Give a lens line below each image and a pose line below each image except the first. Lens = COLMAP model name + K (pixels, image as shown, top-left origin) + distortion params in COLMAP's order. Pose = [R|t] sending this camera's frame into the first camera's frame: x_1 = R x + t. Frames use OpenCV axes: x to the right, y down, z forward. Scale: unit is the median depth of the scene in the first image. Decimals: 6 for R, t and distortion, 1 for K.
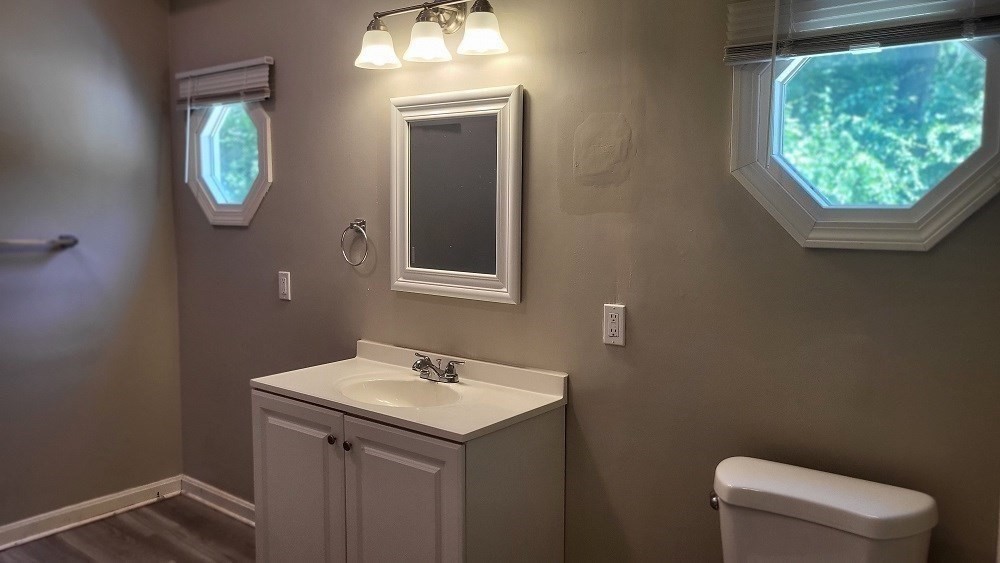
lens RADIAL K [[773.3, 0, 500.0], [0, 773.3, 281.5], [0, 0, 1]] dist [0.007062, 0.001870]
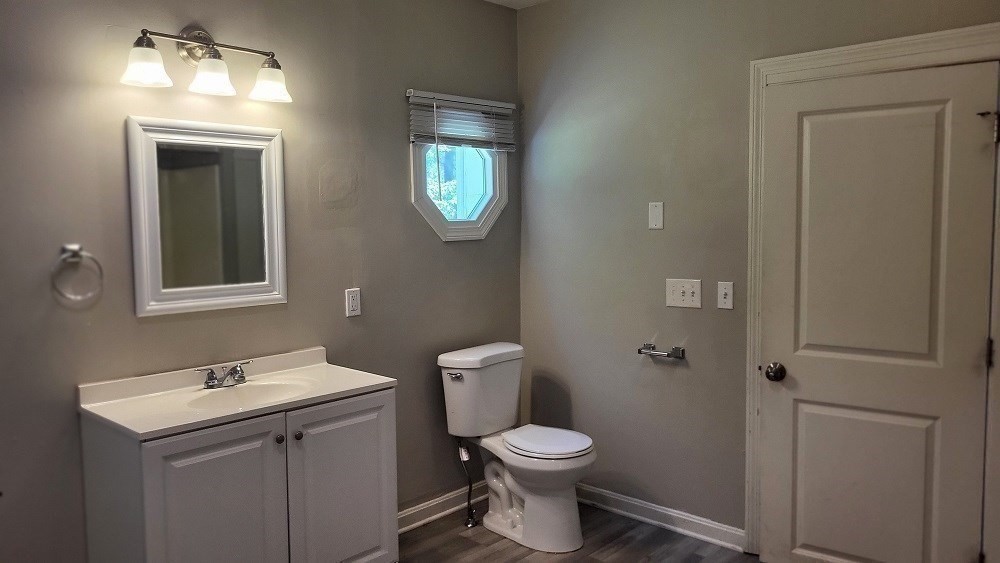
lens RADIAL K [[773.3, 0, 500.0], [0, 773.3, 281.5], [0, 0, 1]] dist [0.007062, 0.001870]
pose [[0.065256, -0.087853, 0.993994, -1.258851], [0.117363, 0.989879, 0.079785, -0.066748], [-0.990943, 0.111452, 0.074906, 0.582827]]
